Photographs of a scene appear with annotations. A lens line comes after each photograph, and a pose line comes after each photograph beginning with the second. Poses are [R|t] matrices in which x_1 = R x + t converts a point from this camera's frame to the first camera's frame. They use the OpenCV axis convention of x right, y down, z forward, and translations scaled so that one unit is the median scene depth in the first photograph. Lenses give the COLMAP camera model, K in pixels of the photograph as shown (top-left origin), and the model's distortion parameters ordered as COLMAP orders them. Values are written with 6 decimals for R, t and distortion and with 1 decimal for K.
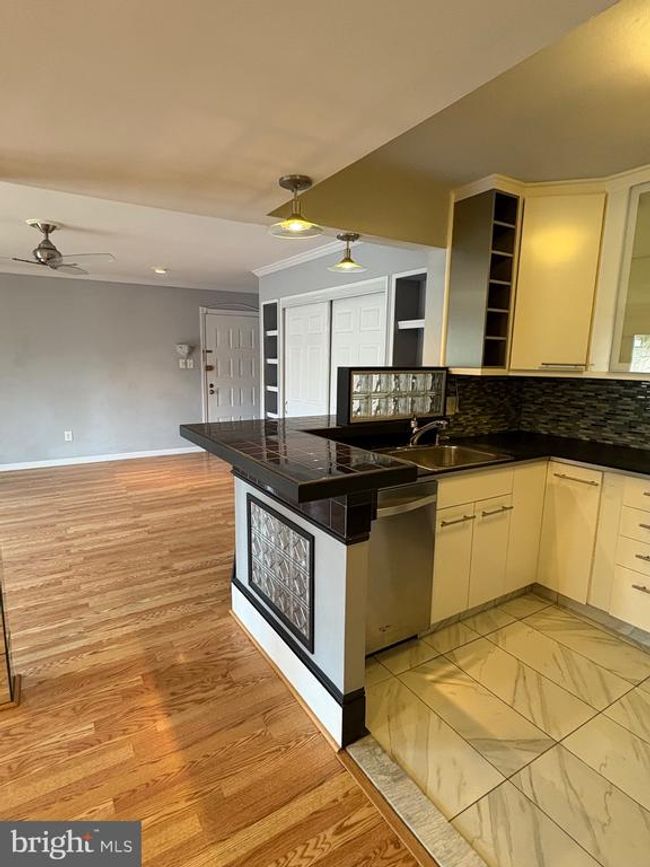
lens RADIAL K [[458.5, 0, 324.0], [0, 458.5, 435.1], [0, 0, 1]] dist [-0.001301, 0.003346]
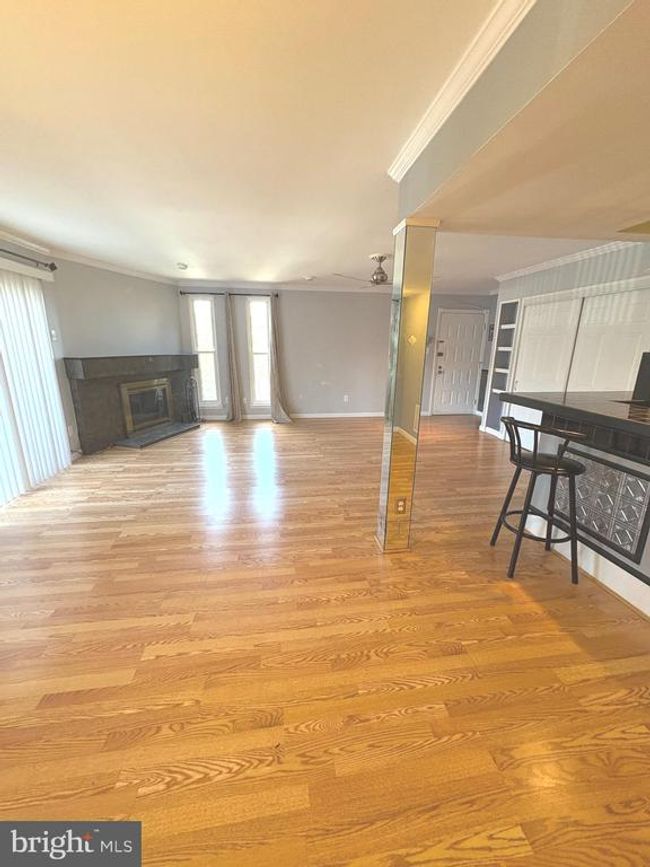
lens RADIAL K [[343.1, 0, 325.2], [0, 343.1, 434.4], [0, 0, 1]] dist [0.000033, 0.000205]
pose [[0.914282, 0.098914, -0.392815, -0.330446], [-0.066845, 0.993275, 0.094531, 0.037258], [0.399524, -0.060170, 0.914746, -0.181320]]
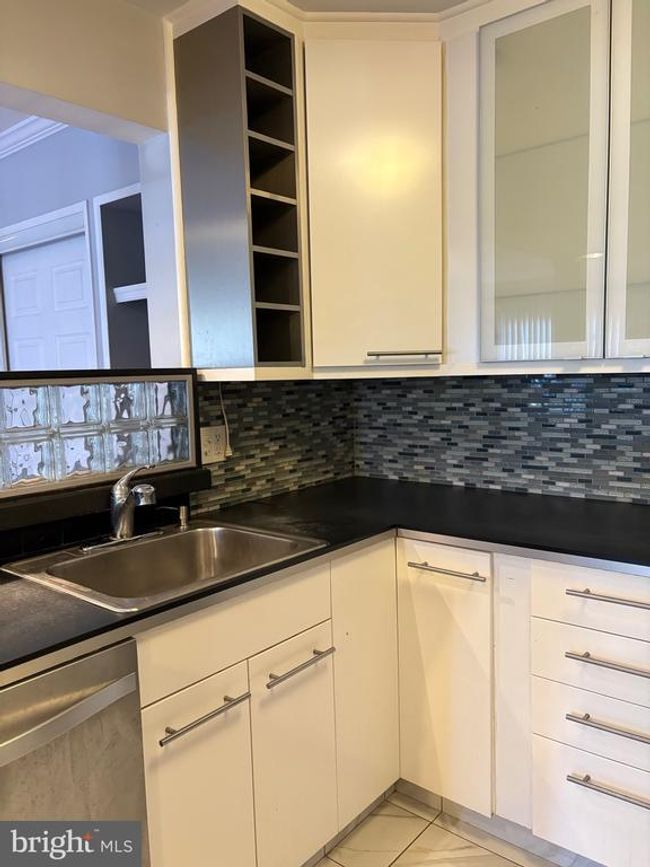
lens RADIAL K [[654.4, 0, 323.1], [0, 654.4, 436.6], [0, 0, 1]] dist [0.040922, -0.038971]
pose [[0.950965, -0.074384, 0.300220, 0.184008], [0.094883, 0.994008, -0.054269, -0.022989], [-0.294385, 0.080094, 0.952325, 0.290187]]
